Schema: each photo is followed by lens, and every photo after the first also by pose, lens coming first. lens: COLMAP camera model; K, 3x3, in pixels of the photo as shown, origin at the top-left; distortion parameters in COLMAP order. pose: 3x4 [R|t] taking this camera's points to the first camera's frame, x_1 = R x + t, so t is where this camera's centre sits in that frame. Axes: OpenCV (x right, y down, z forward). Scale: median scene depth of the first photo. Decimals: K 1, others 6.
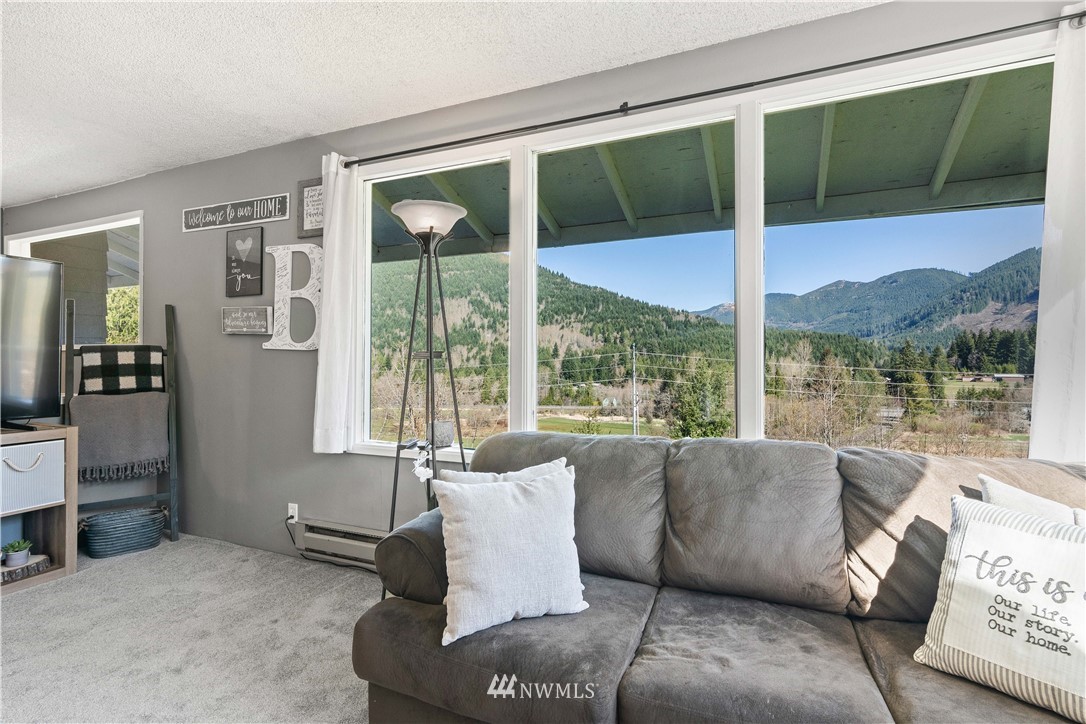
lens RADIAL K [[524.2, 0, 539.8], [0, 524.2, 361.5], [0, 0, 1]] dist [0.002496, 0.000568]
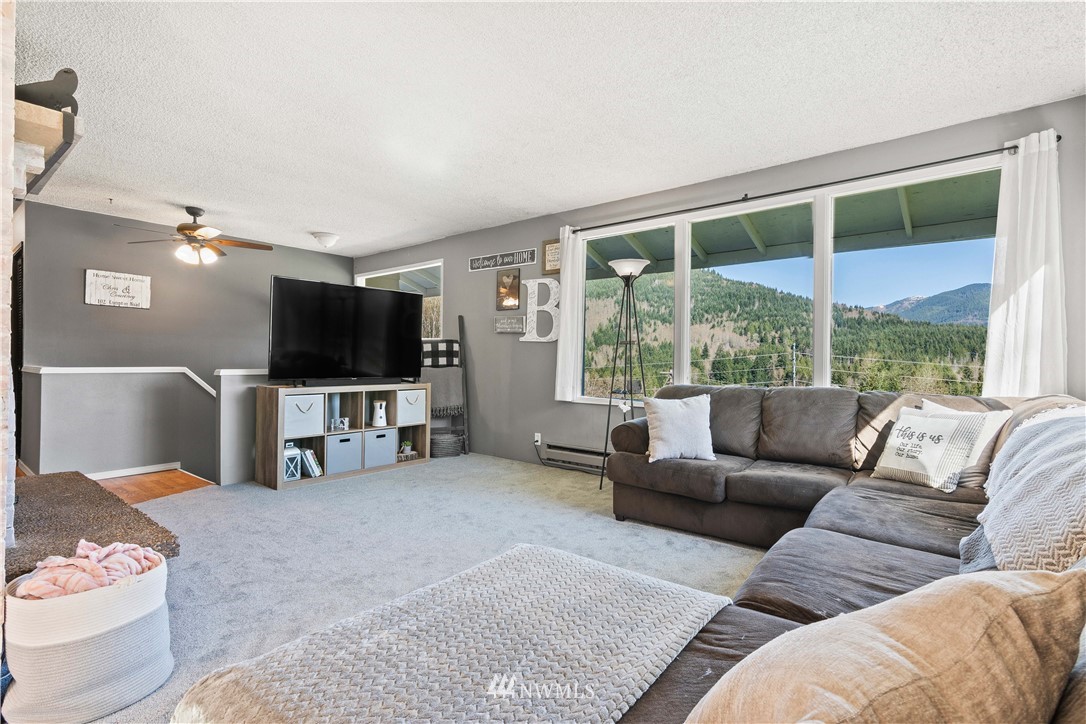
lens RADIAL K [[524.2, 0, 539.8], [0, 524.2, 361.5], [0, 0, 1]] dist [0.002496, 0.000568]
pose [[0.962174, 0.008996, -0.272287, -0.009179], [-0.009038, 0.999959, 0.001099, 0.039713], [0.272285, 0.001404, 0.962216, -0.615960]]
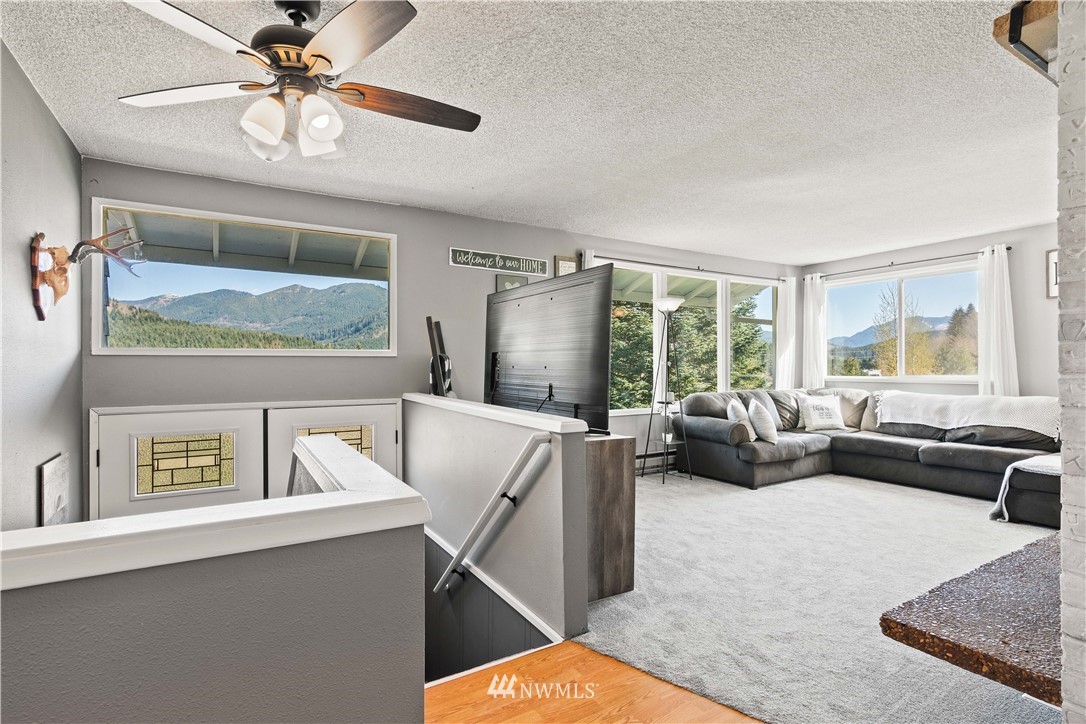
lens RADIAL K [[528.5, 0, 543.0], [0, 528.5, 362.0], [0, 0, 1]] dist [0.006024, 0.000603]
pose [[0.575563, 0.002602, 0.817753, -1.823783], [-0.001100, 0.999996, -0.002408, -0.009620], [-0.817757, 0.000487, 0.575564, 0.090052]]
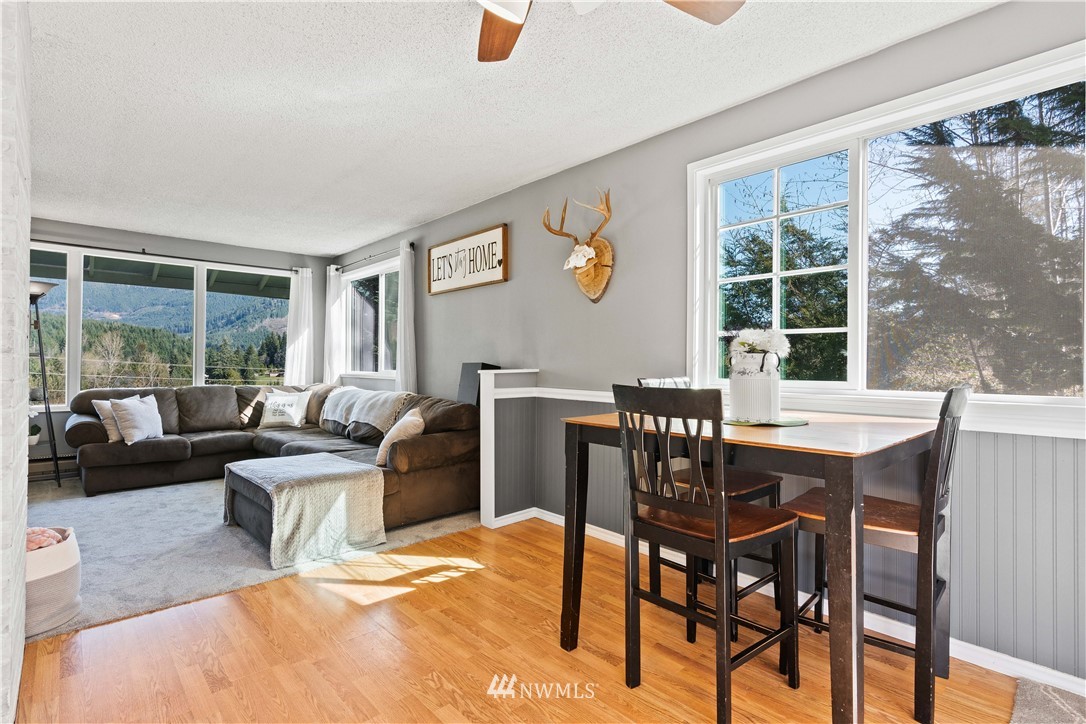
lens RADIAL K [[526.8, 0, 543.0], [0, 526.8, 362.0], [0, 0, 1]] dist [0.002733, 0.000662]
pose [[0.403789, 0.006570, 0.914829, -0.959647], [-0.012837, 0.999916, -0.001515, -0.004965], [-0.914762, -0.011132, 0.403839, -1.201591]]
